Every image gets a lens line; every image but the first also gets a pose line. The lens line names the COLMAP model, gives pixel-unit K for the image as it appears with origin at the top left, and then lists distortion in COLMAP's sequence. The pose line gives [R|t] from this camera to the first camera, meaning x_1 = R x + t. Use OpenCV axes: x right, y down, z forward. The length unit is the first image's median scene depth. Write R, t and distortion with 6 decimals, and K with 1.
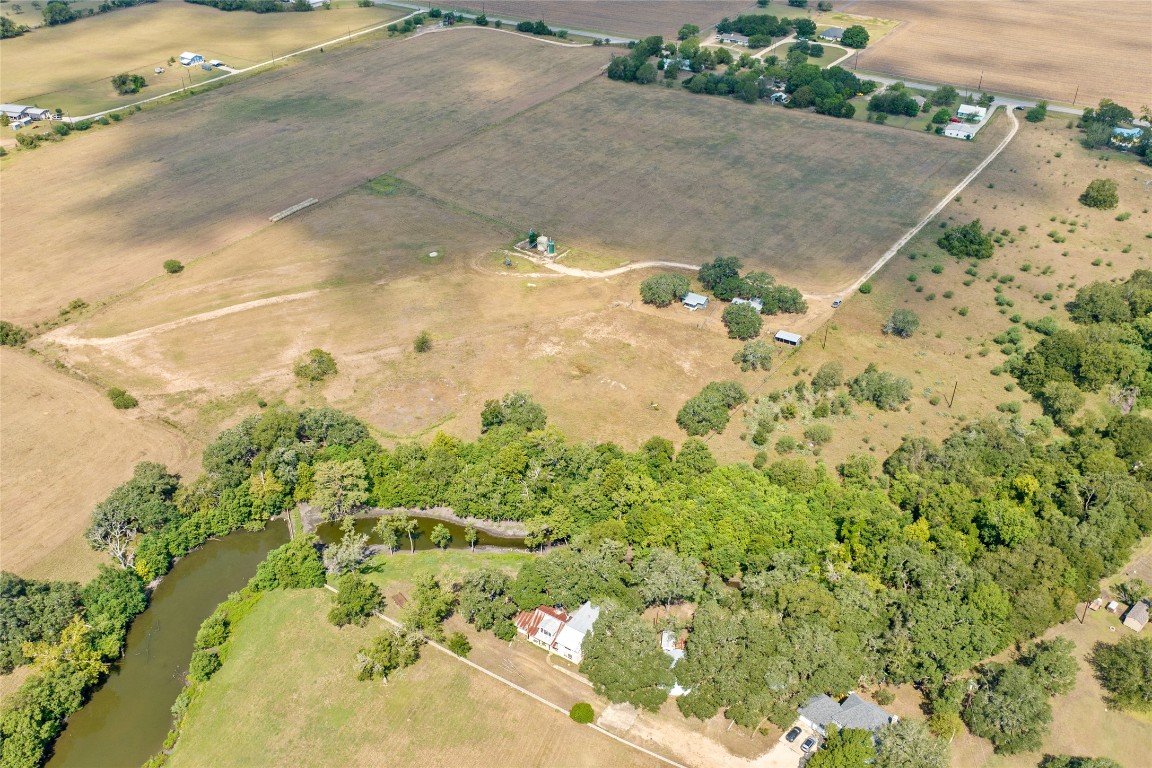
lens RADIAL K [[957.7, 0, 576.0], [0, 957.7, 384.0], [0, 0, 1]] dist [-0.015621, -0.014644]
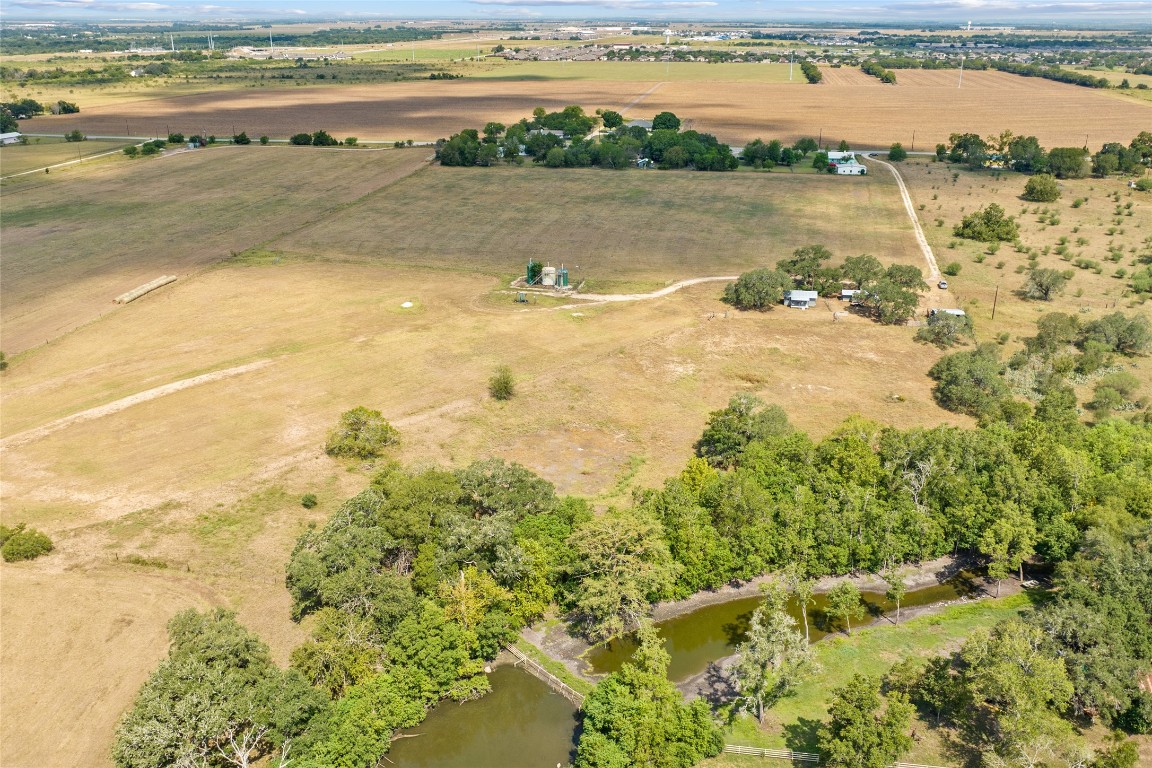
lens RADIAL K [[957.7, 0, 576.0], [0, 957.7, 384.0], [0, 0, 1]] dist [-0.015621, -0.014644]
pose [[0.920759, -0.140038, 0.364132, -0.321641], [0.216230, 0.960064, -0.177546, 0.072979], [-0.324727, 0.242213, 0.914268, 0.378008]]
